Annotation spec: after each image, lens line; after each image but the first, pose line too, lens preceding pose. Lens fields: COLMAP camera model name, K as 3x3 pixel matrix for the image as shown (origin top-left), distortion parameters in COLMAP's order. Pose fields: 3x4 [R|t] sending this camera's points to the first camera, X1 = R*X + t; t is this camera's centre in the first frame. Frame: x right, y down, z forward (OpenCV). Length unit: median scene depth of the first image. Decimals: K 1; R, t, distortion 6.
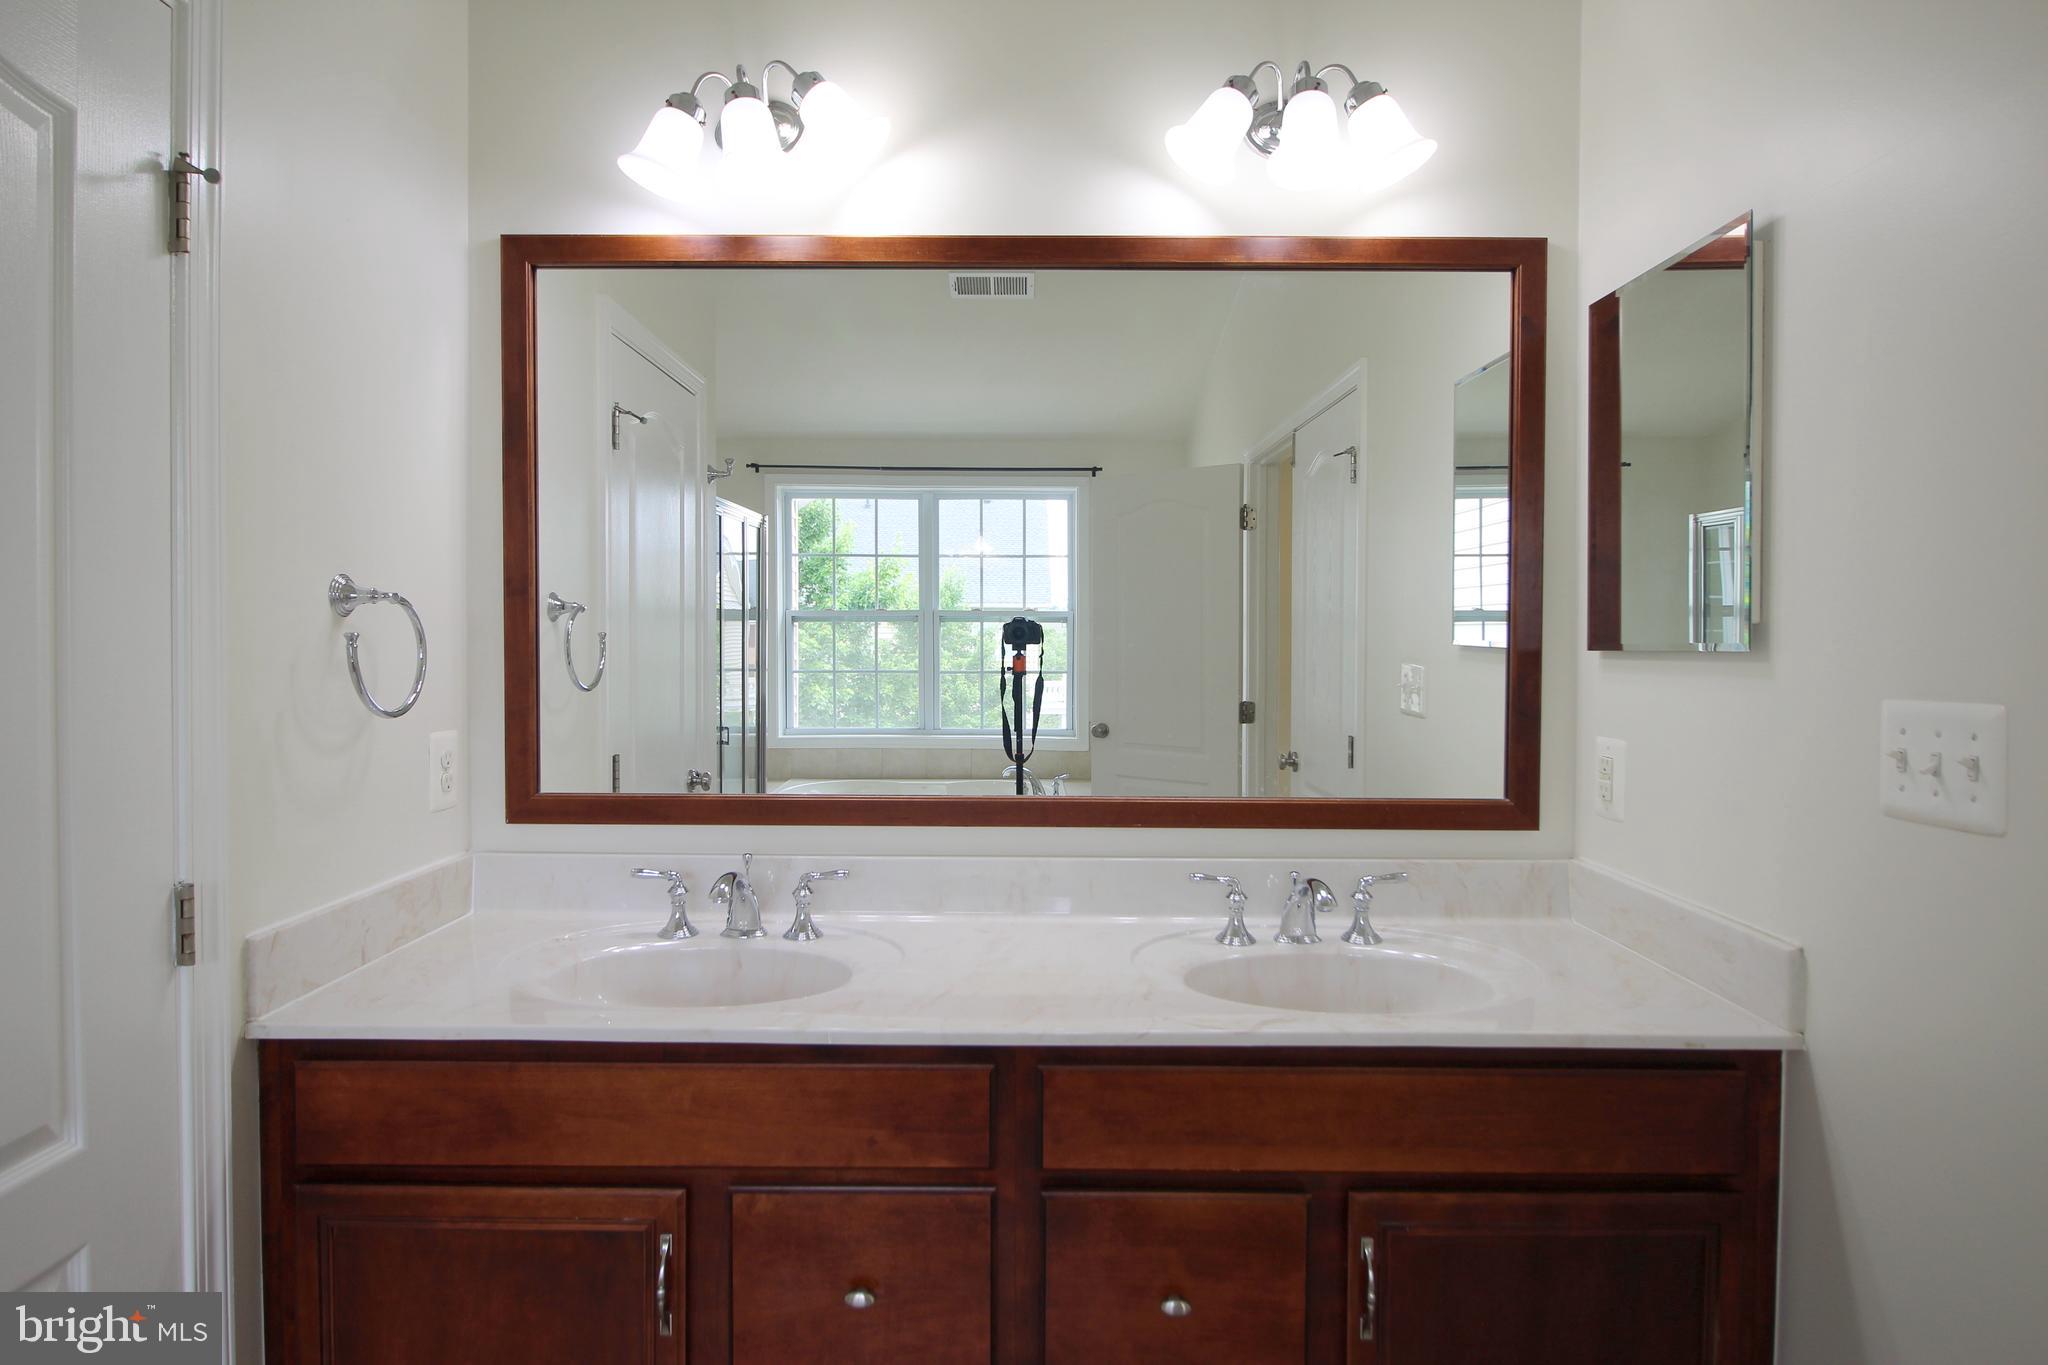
lens RADIAL K [[1130.2, 0, 1013.5], [0, 1130.2, 649.4], [0, 0, 1]] dist [-0.002072, -0.000917]
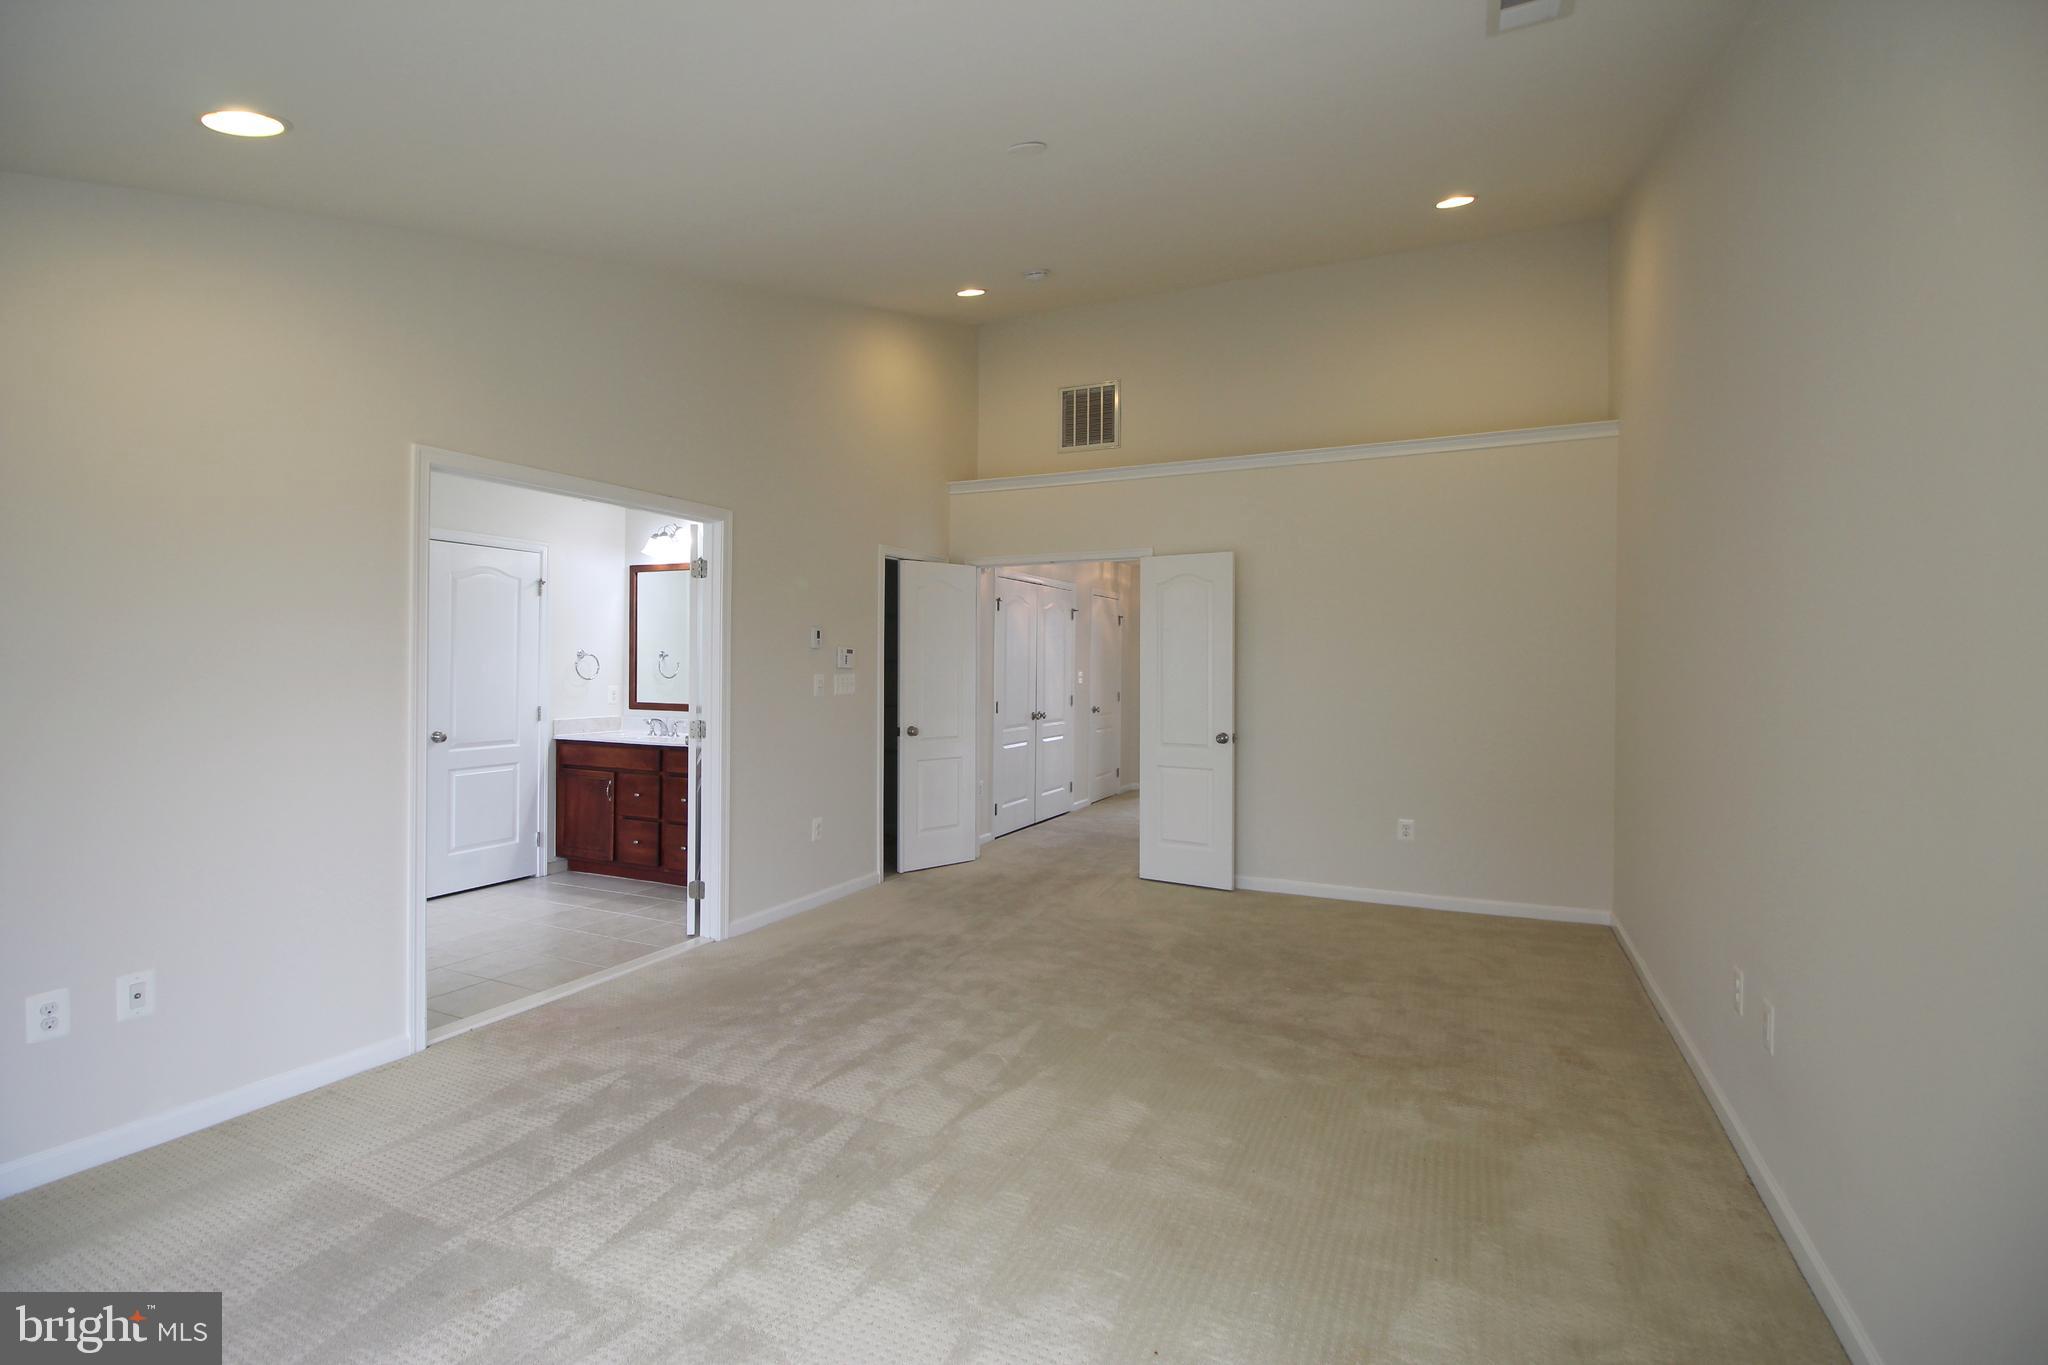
lens RADIAL K [[958.7, 0, 1024.6], [0, 958.7, 670.7], [0, 0, 1]] dist [-0.000154, -0.000741]
pose [[0.902253, 0.004426, -0.431185, 3.143034], [-0.006450, 0.999974, -0.003233, 0.022553], [0.431160, 0.005698, 0.902258, -2.040911]]
